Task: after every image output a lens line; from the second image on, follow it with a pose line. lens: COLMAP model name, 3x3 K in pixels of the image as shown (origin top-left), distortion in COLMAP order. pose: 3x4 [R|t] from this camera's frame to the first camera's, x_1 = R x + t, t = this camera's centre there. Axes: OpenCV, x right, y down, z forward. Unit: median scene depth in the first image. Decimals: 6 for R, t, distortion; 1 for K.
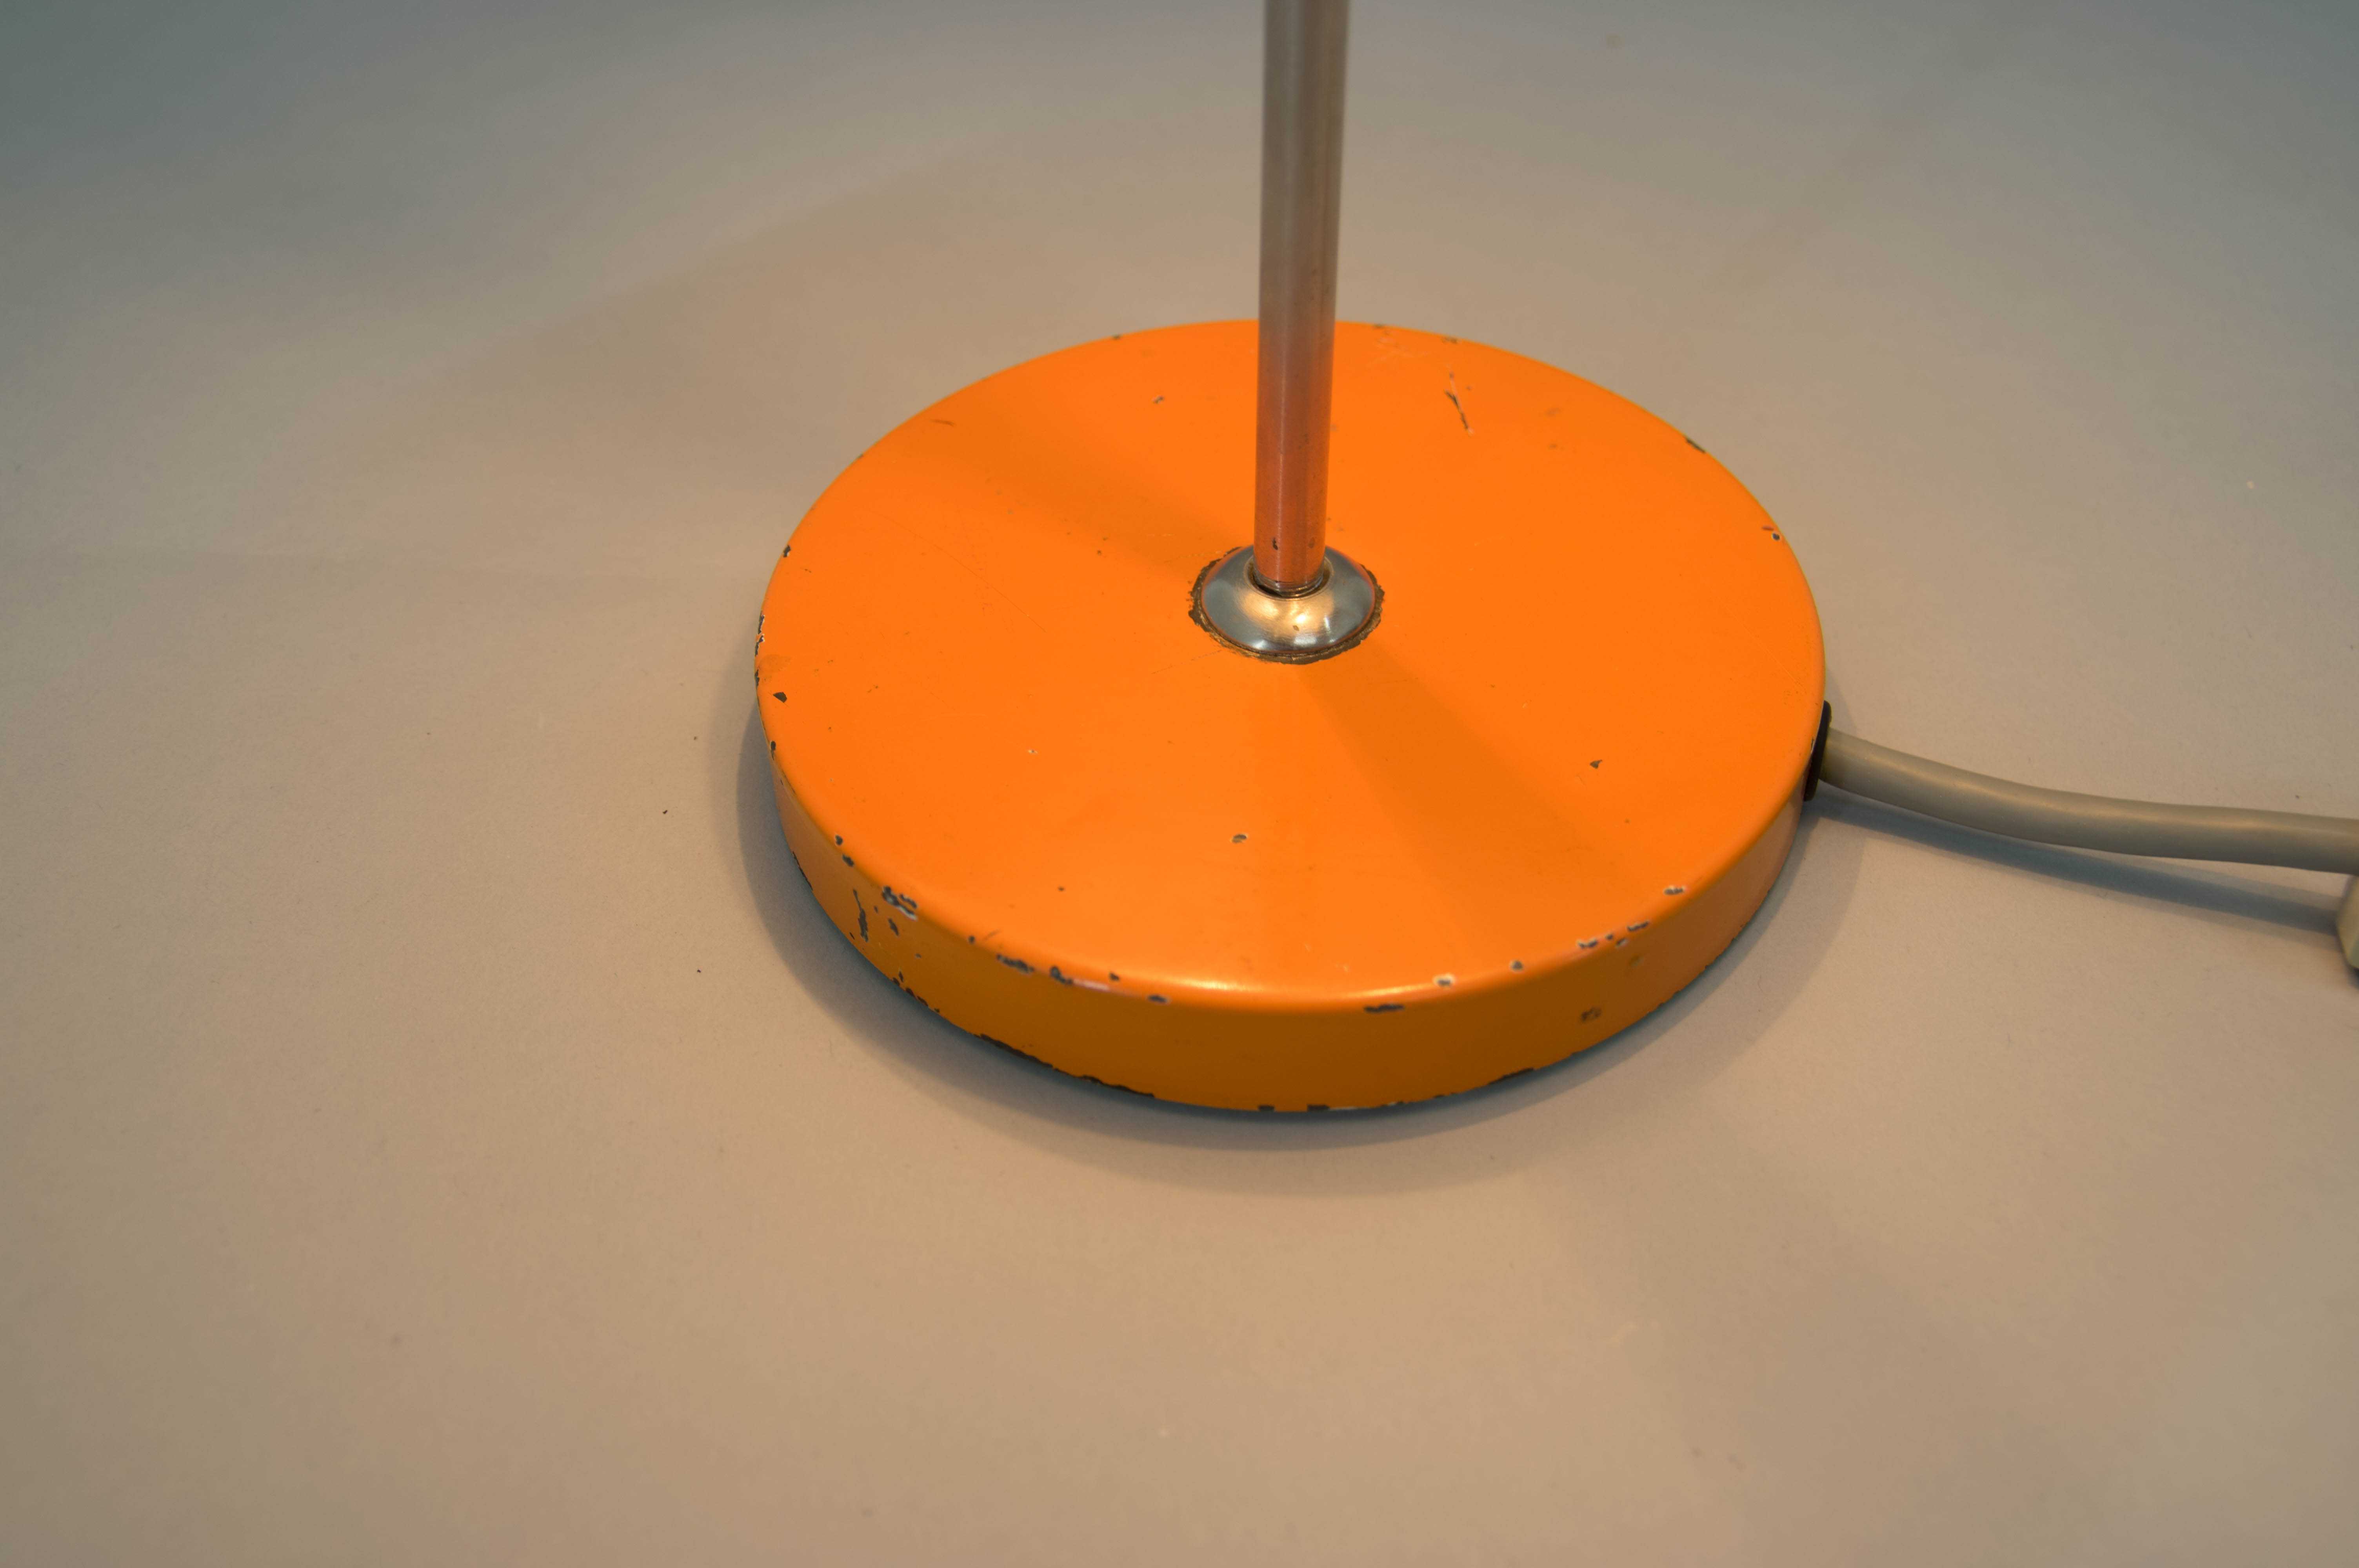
lens RADIAL K [[2305.5, 0, 1180.1], [0, 2305.5, 782.5], [0, 0, 1]] dist [-0.045418, 0.000000]
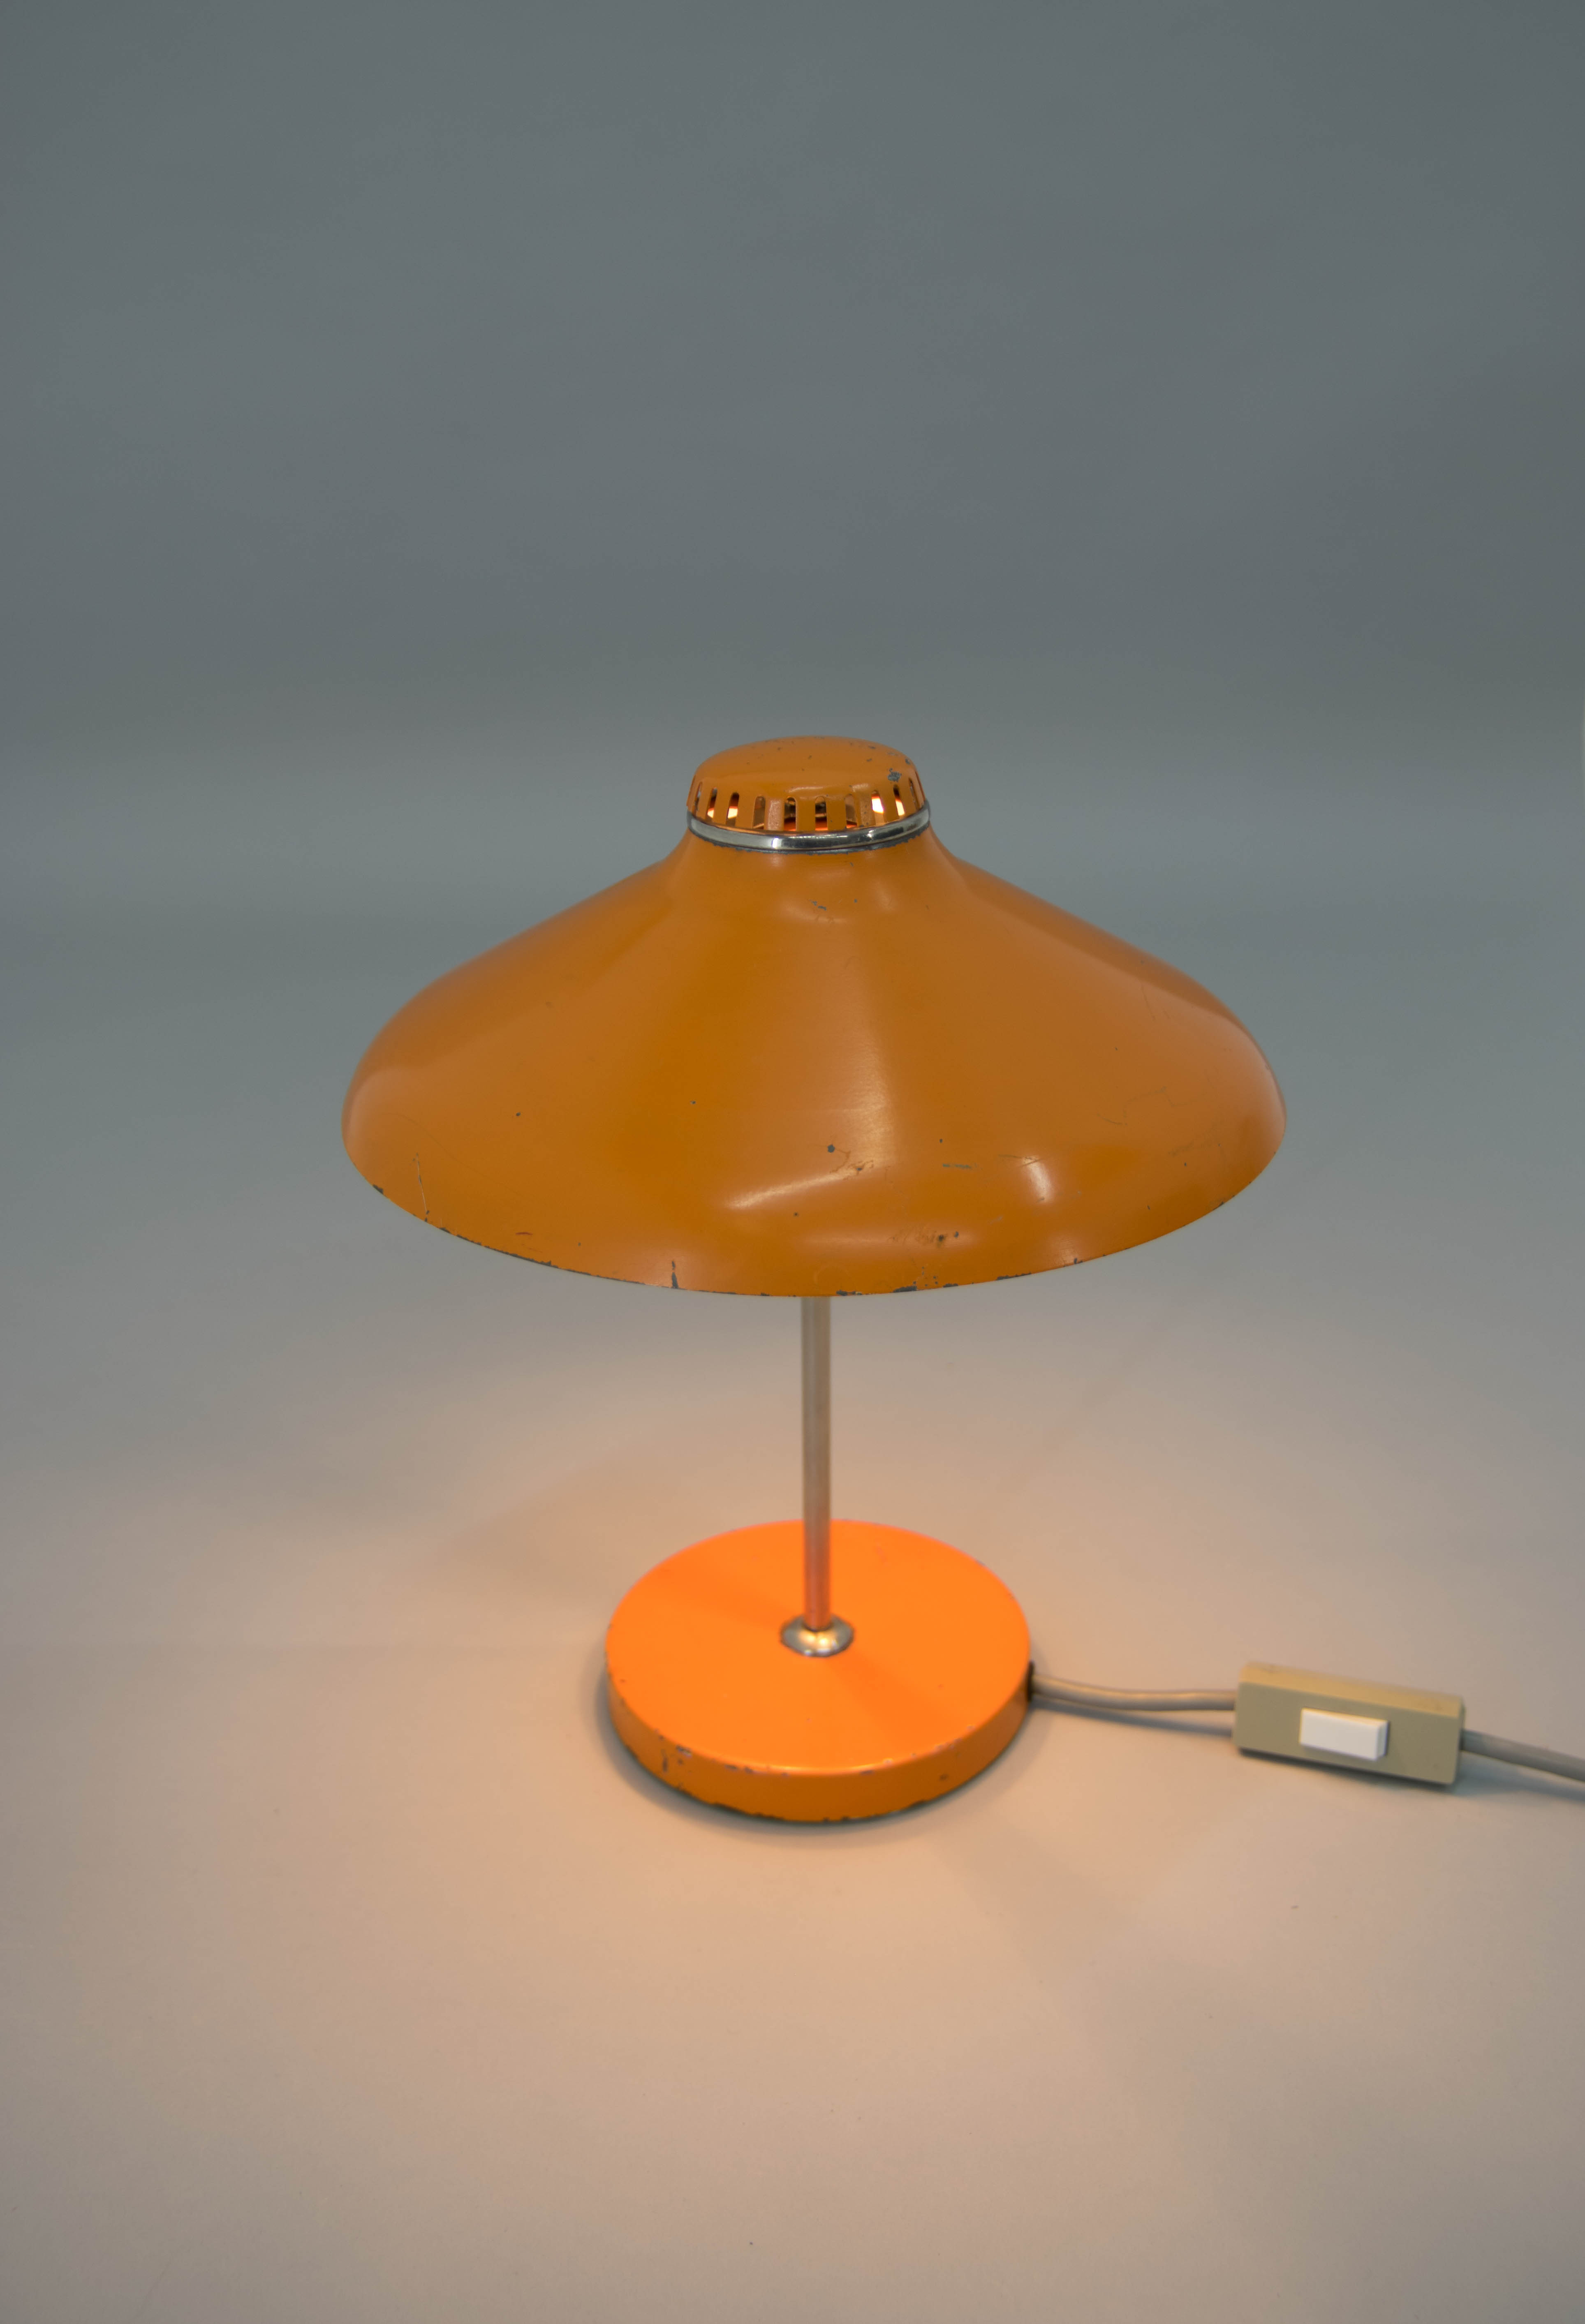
lens RADIAL K [[2483.4, 0, 795.9], [0, 2483.4, 1165.4], [0, 0, 1]] dist [0.024491, 0.000000]
pose [[0.996340, -0.041203, 0.074894, -0.165749], [0.062974, 0.946281, -0.317154, 0.307500], [-0.057803, 0.320710, 0.945412, -1.794457]]
